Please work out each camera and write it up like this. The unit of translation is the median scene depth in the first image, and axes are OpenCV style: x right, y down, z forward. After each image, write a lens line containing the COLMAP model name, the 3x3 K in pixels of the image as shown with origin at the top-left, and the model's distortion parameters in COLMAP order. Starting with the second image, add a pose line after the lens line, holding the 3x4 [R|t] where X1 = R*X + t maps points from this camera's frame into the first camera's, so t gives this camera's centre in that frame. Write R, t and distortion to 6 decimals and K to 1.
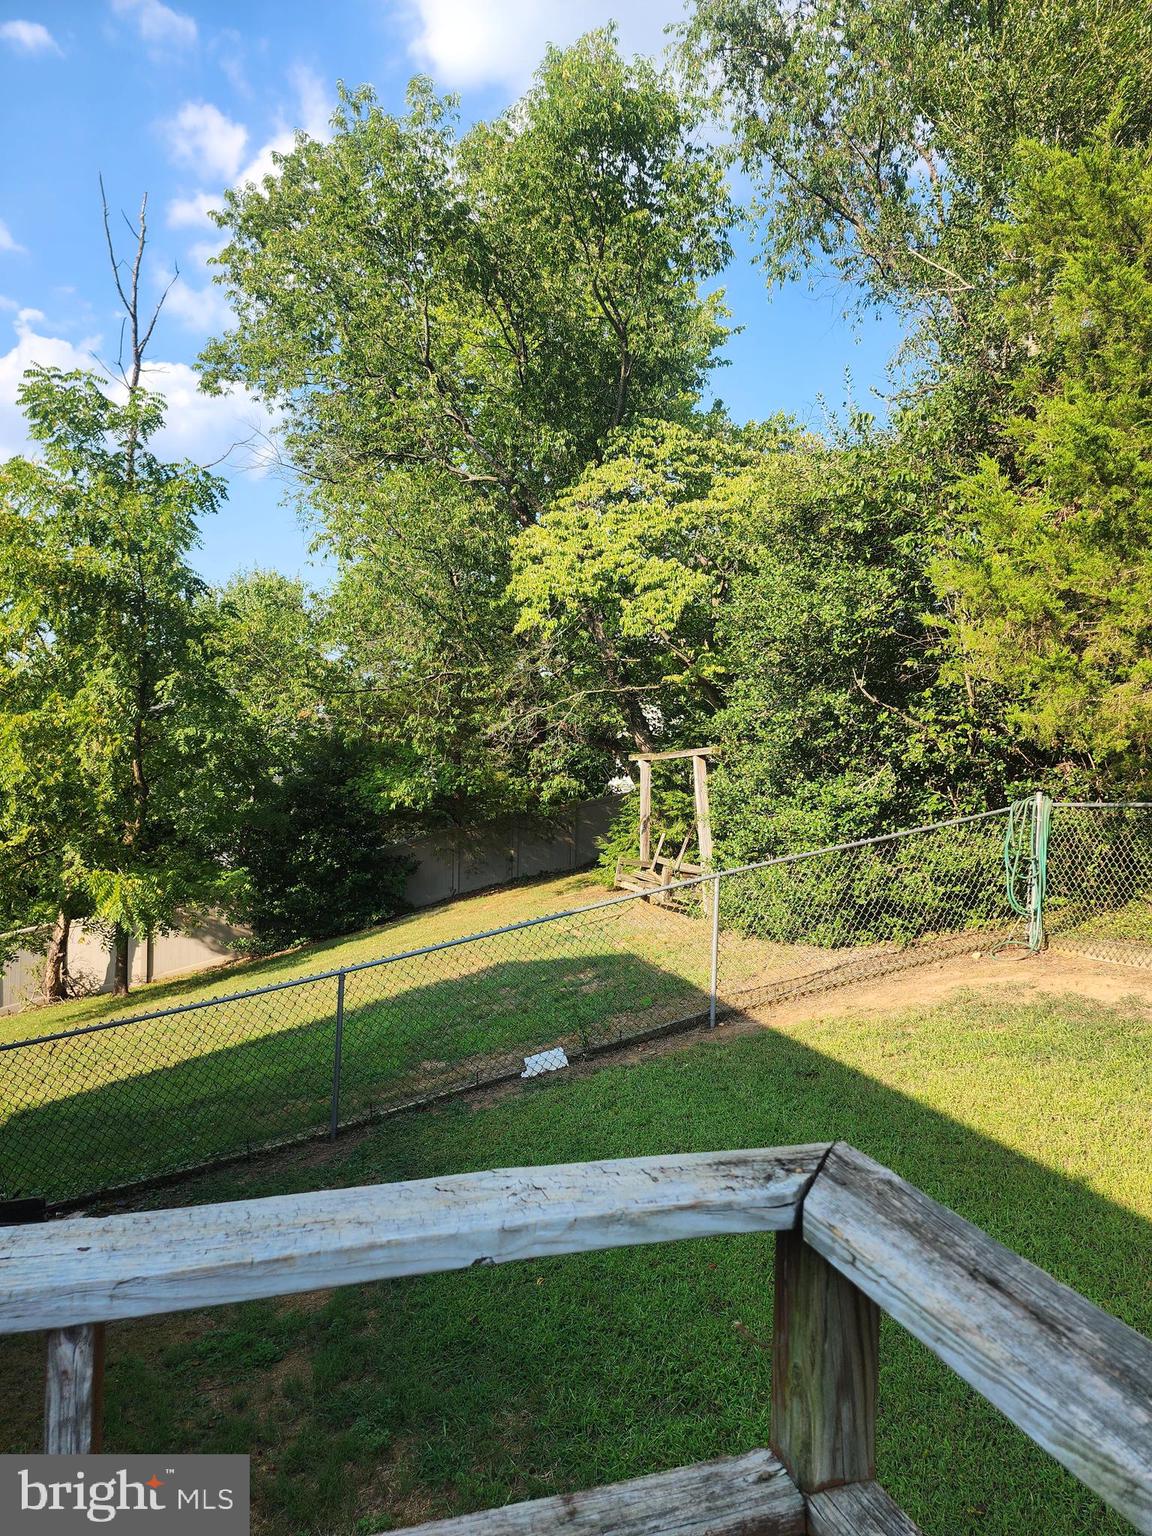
lens RADIAL K [[1033.3, 0, 576.0], [0, 1033.3, 768.0], [0, 0, 1]] dist [-0.000264, -0.000151]
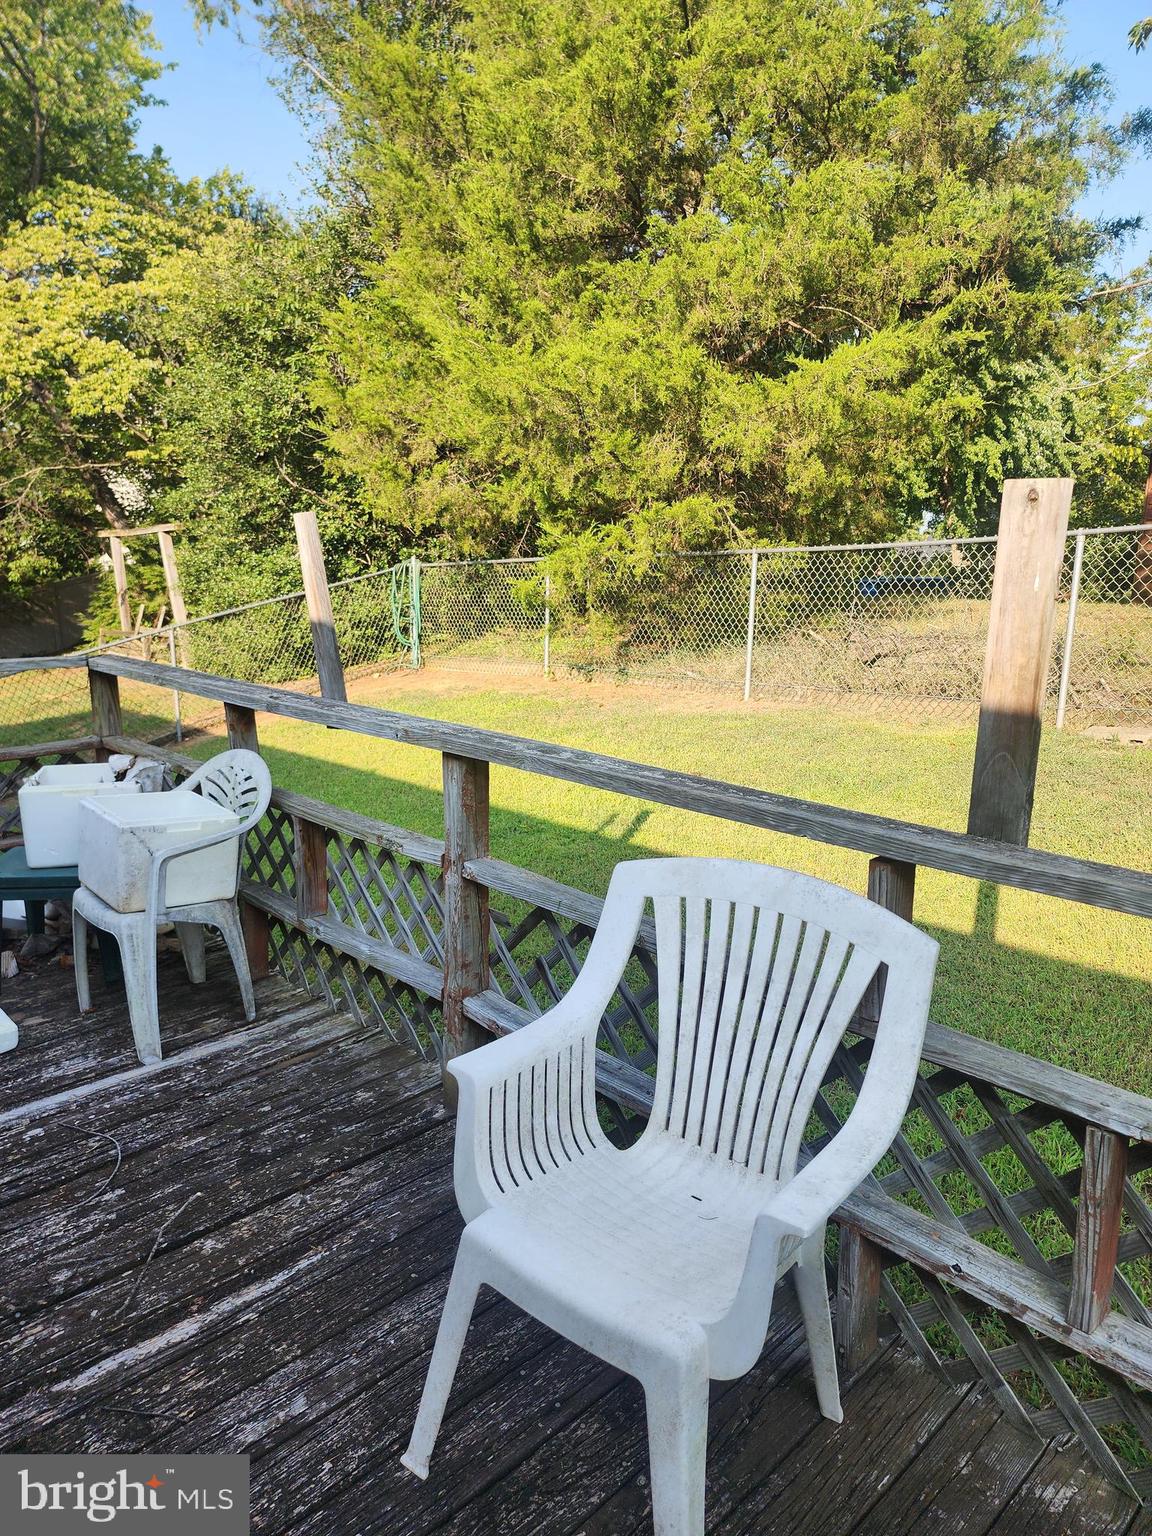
lens RADIAL K [[1046.6, 0, 576.7], [0, 1046.6, 784.0], [0, 0, 1]] dist [0.061342, -0.050548]
pose [[0.900892, -0.117599, 0.417808, 0.010691], [0.021130, 0.973338, 0.228400, 0.002207], [-0.433528, -0.196935, 0.879358, -0.247430]]
